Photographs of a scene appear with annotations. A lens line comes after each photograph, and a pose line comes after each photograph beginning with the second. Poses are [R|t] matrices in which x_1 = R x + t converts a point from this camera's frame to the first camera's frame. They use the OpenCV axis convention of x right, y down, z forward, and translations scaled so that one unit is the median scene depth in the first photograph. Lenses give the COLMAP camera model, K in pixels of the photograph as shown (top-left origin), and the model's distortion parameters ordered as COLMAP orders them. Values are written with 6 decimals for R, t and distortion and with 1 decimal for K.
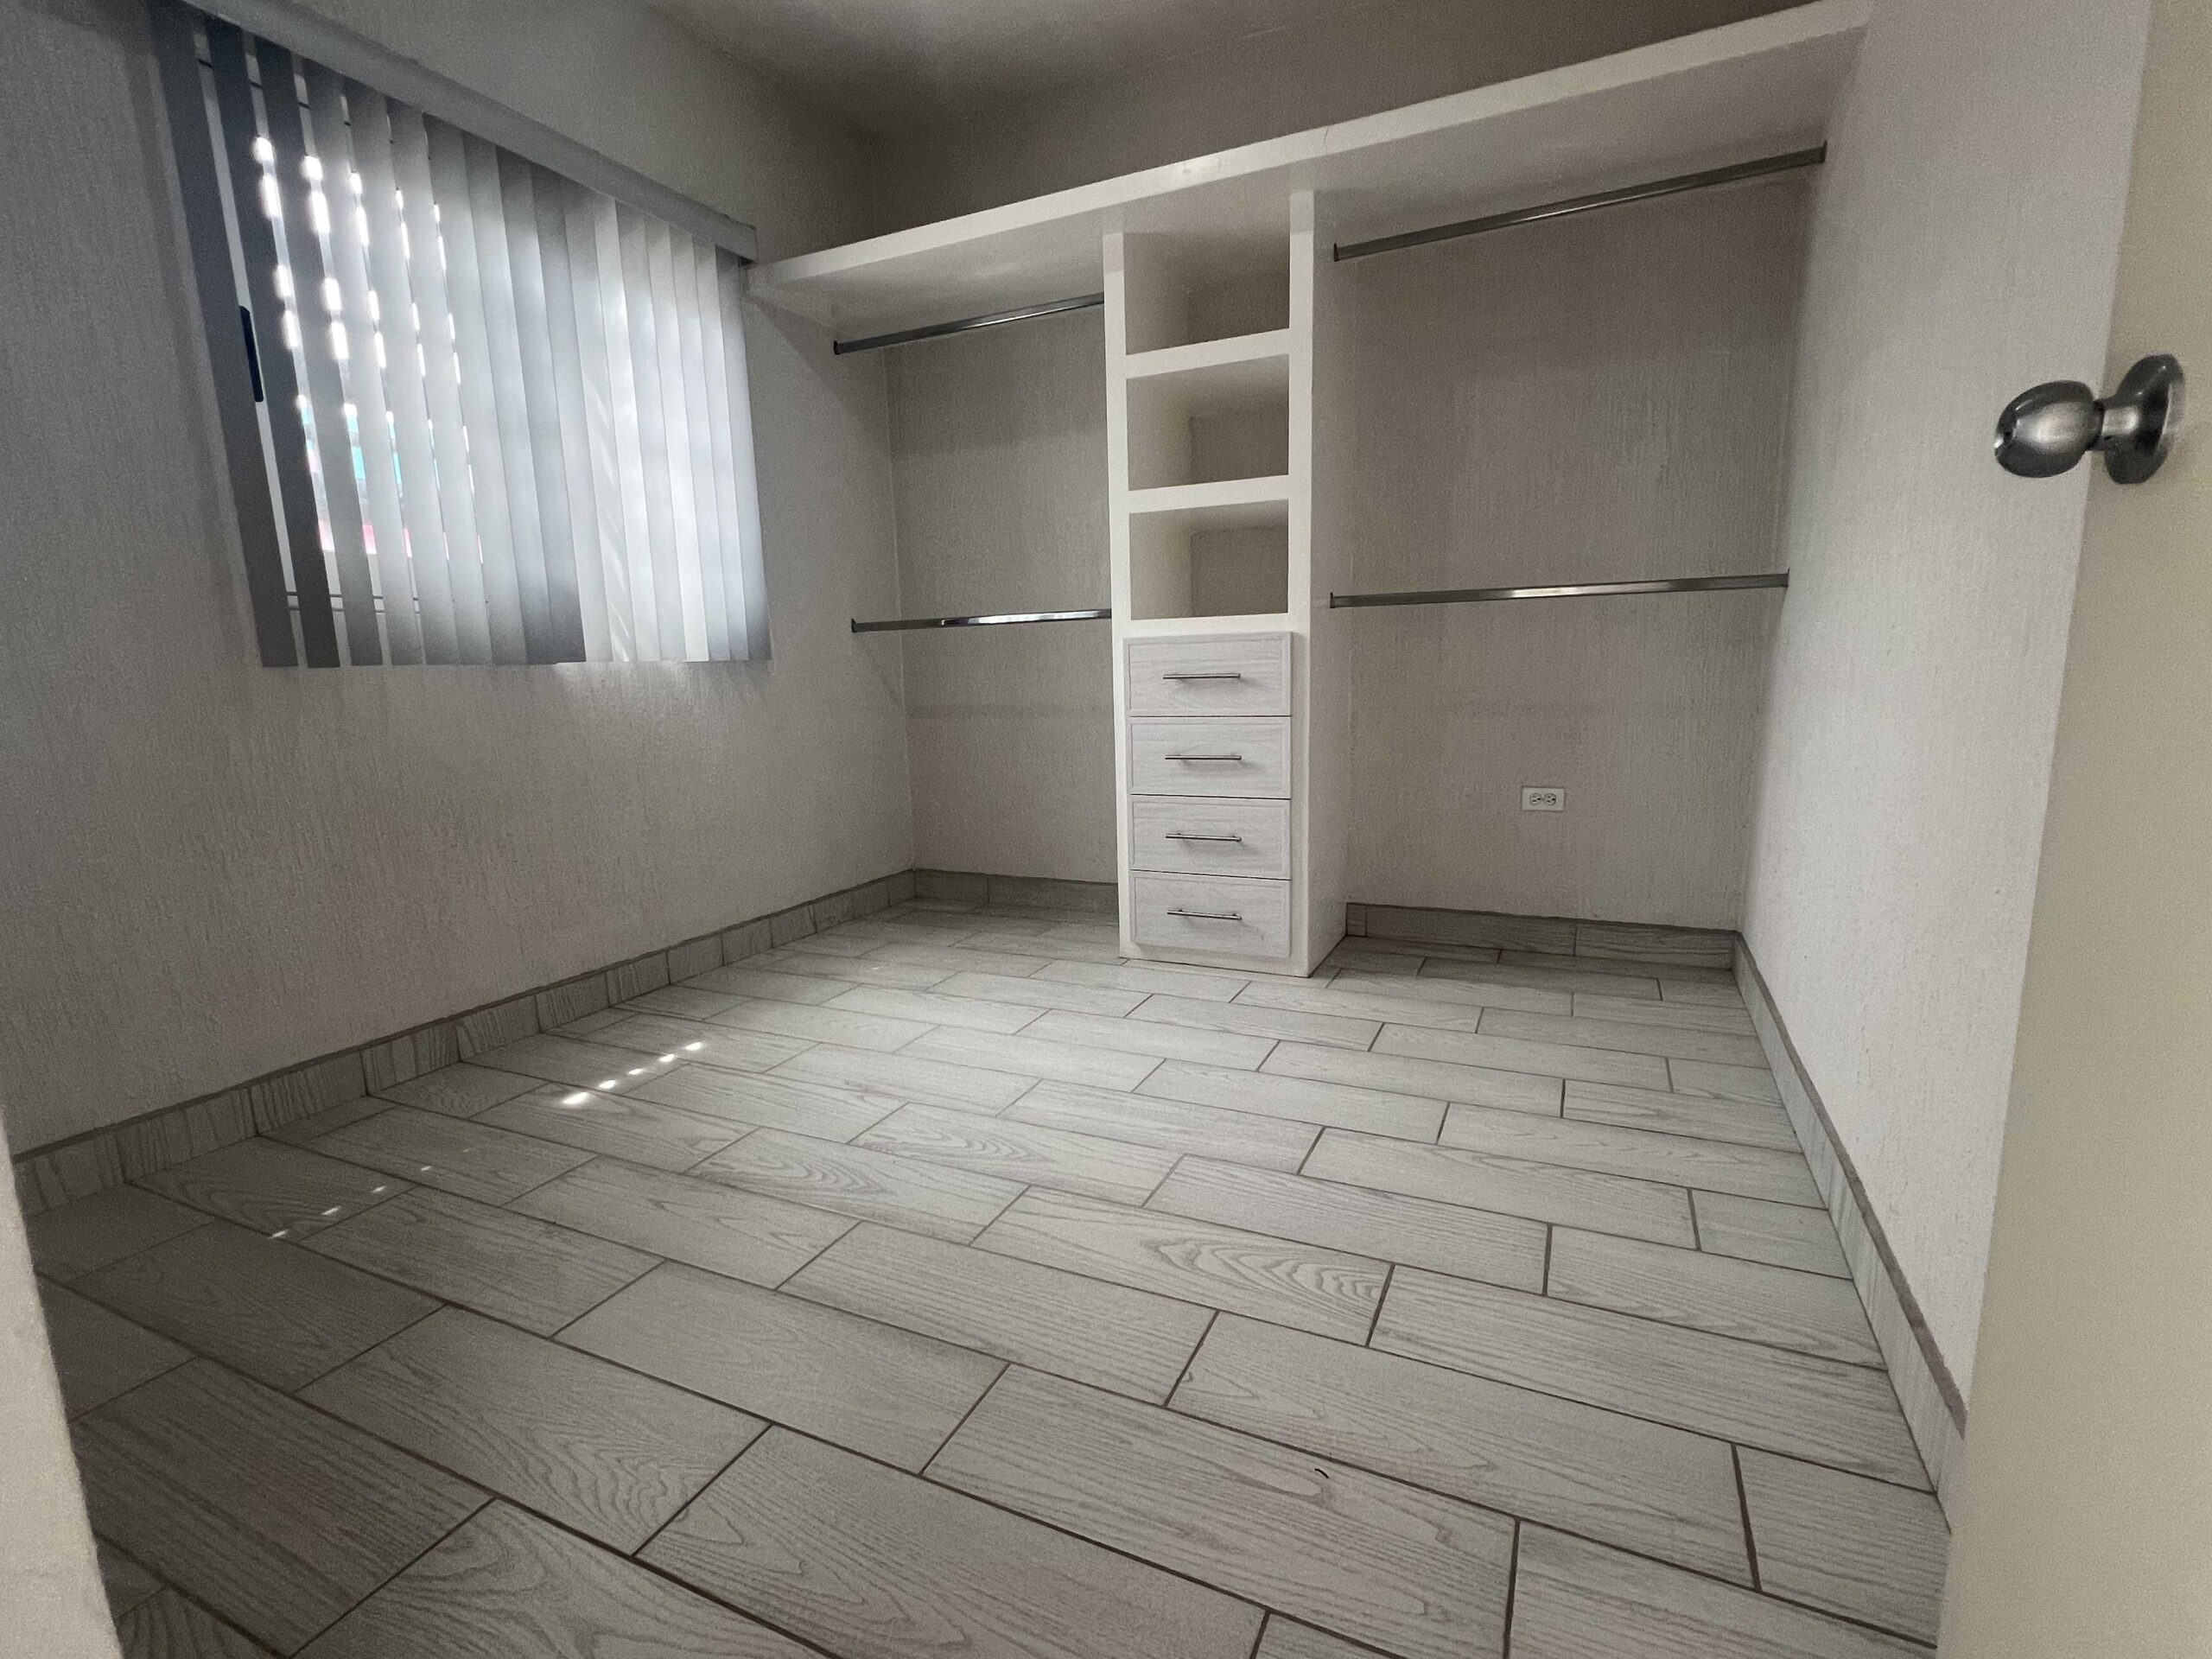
lens RADIAL K [[1024.8, 0, 1106.6], [0, 1024.8, 838.8], [0, 0, 1]] dist [-0.000481, 0.000007]
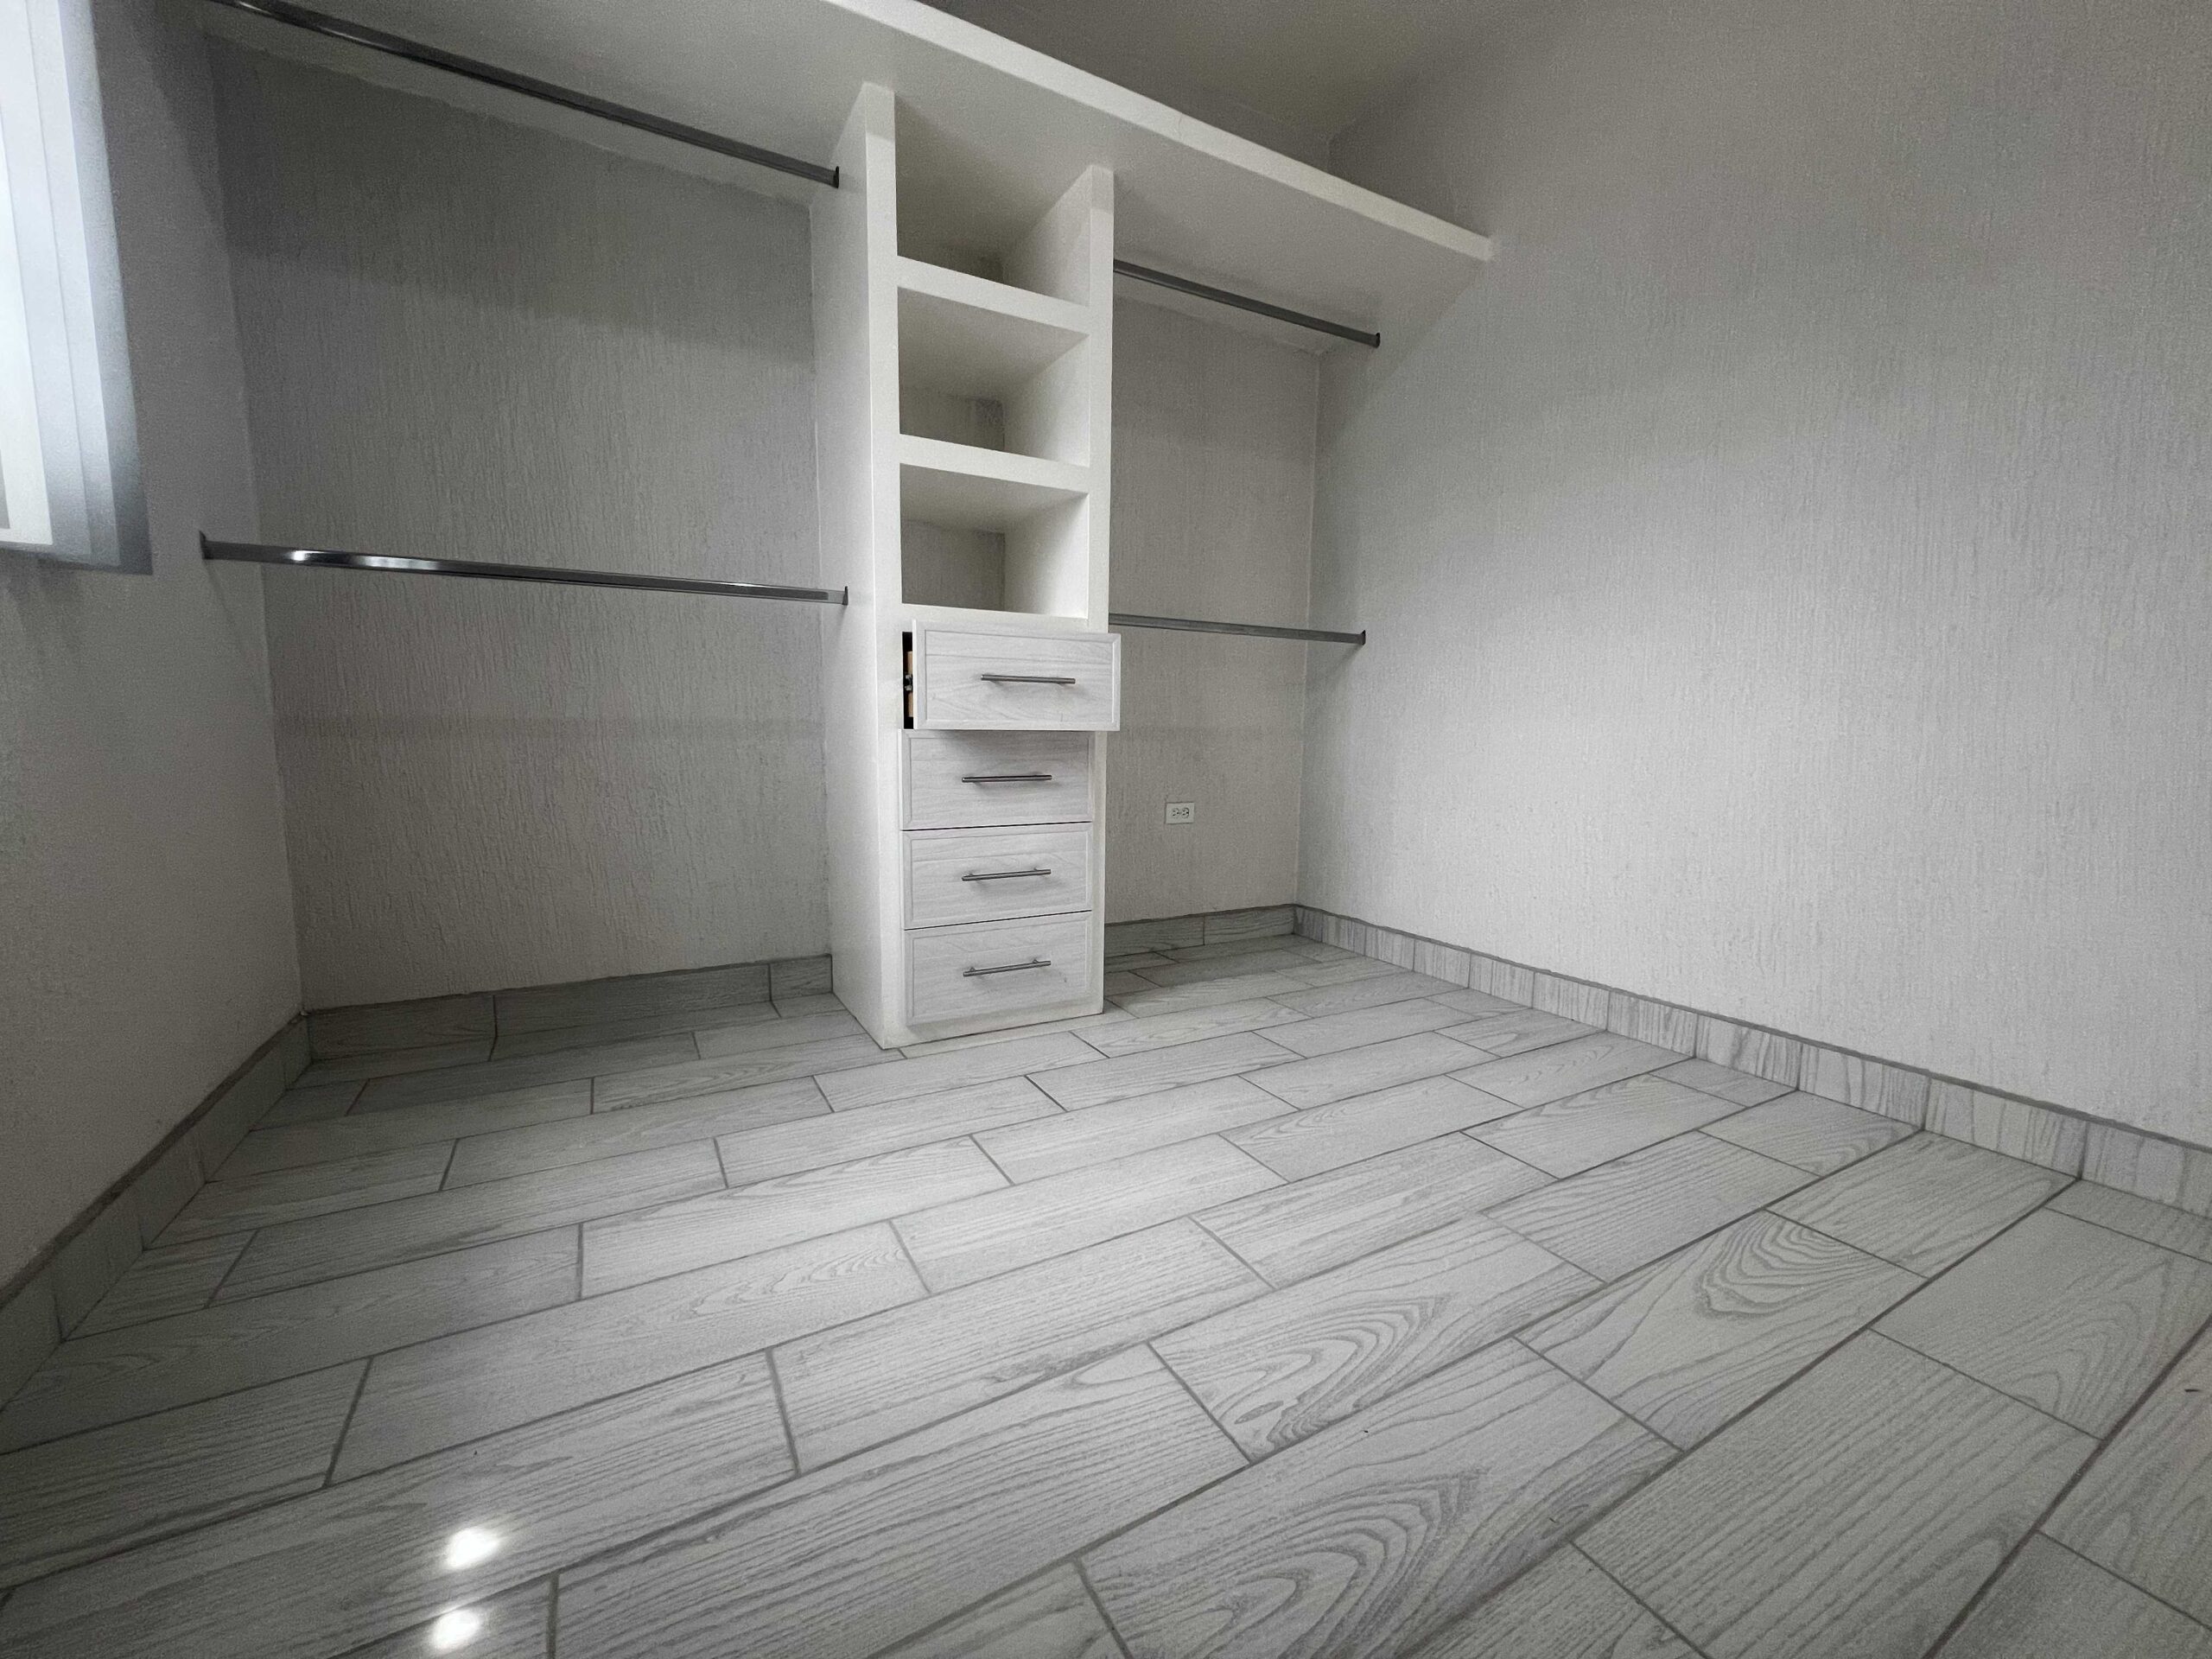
lens RADIAL K [[882.8, 0, 1105.2], [0, 882.8, 833.9], [0, 0, 1]] dist [-0.002299, 0.000029]
pose [[0.583490, -0.064441, 0.809560, -0.475316], [0.111101, 0.993809, -0.000968, -0.026688], [-0.804485, 0.090508, 0.587037, 0.557873]]
